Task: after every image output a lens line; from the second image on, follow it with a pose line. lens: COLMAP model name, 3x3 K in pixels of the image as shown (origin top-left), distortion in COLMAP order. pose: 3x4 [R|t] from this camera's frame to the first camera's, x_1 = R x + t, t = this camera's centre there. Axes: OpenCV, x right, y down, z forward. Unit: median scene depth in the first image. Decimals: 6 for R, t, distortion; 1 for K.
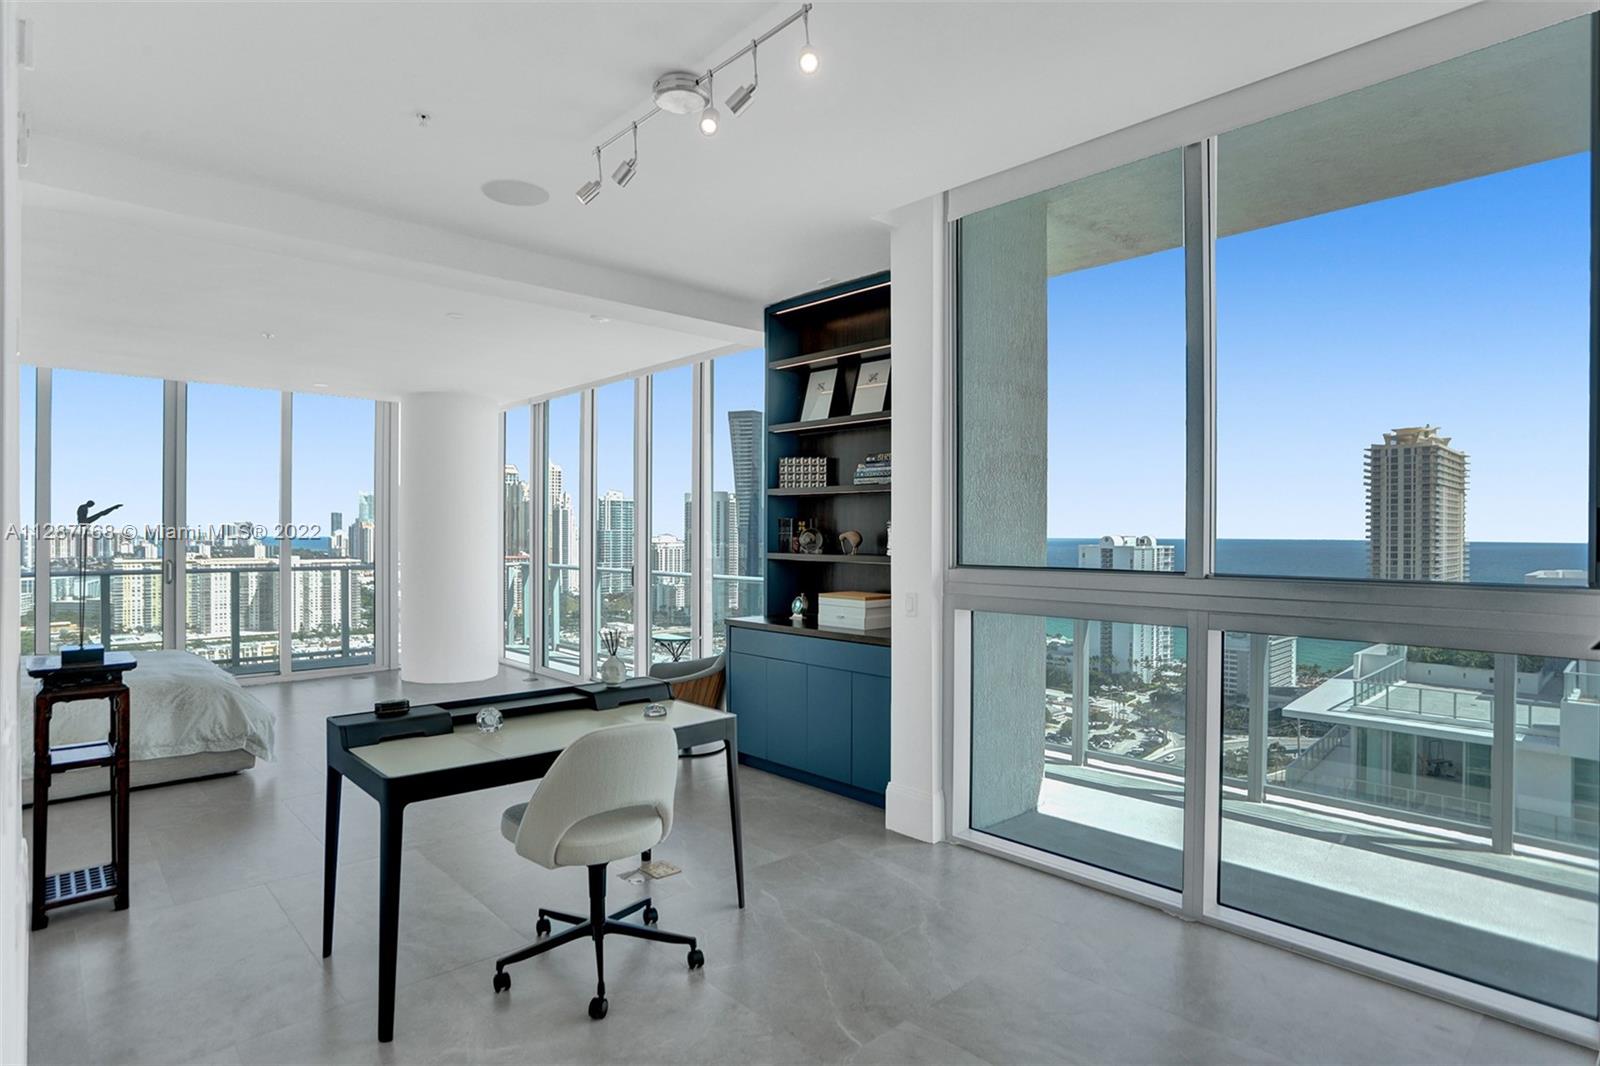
lens RADIAL K [[837.2, 0, 796.5], [0, 837.2, 535.8], [0, 0, 1]] dist [-0.062104, 0.022456]
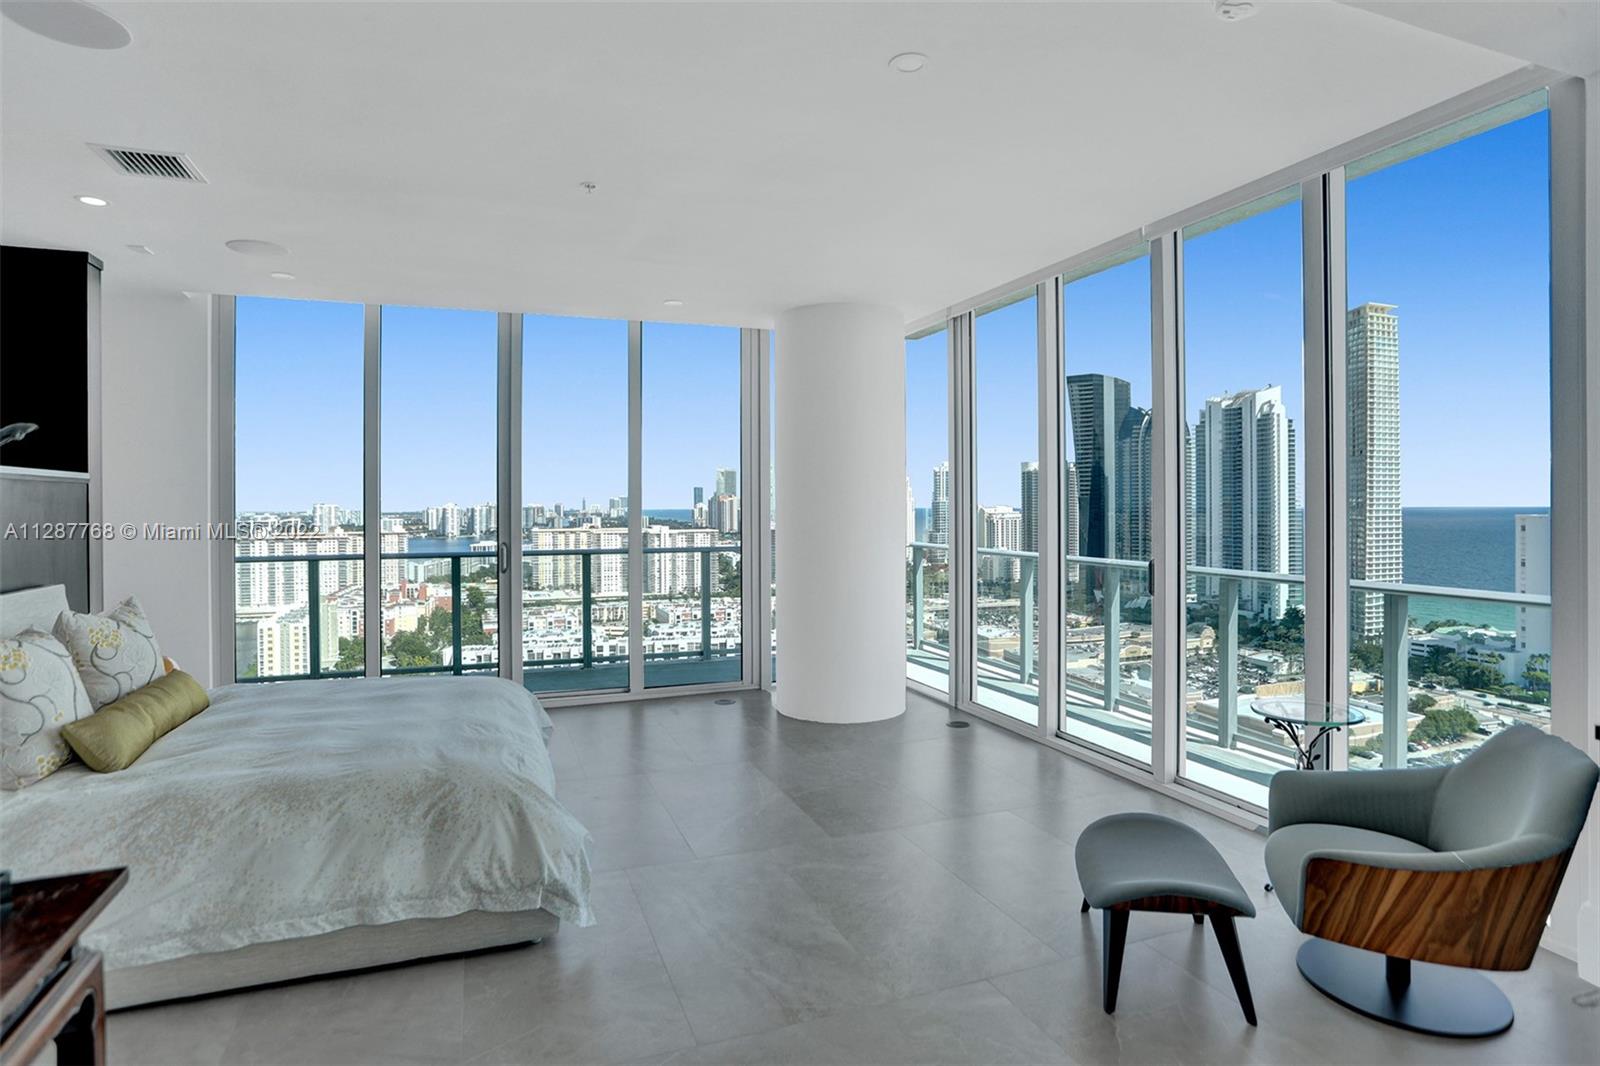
lens RADIAL K [[837.2, 0, 802.5], [0, 837.2, 518.7], [0, 0, 1]] dist [-0.062104, 0.022456]
pose [[0.926445, -0.000776, -0.376430, -0.148916], [0.006294, 0.999890, 0.013430, -0.002604], [0.376379, -0.014812, 0.926348, 0.271616]]
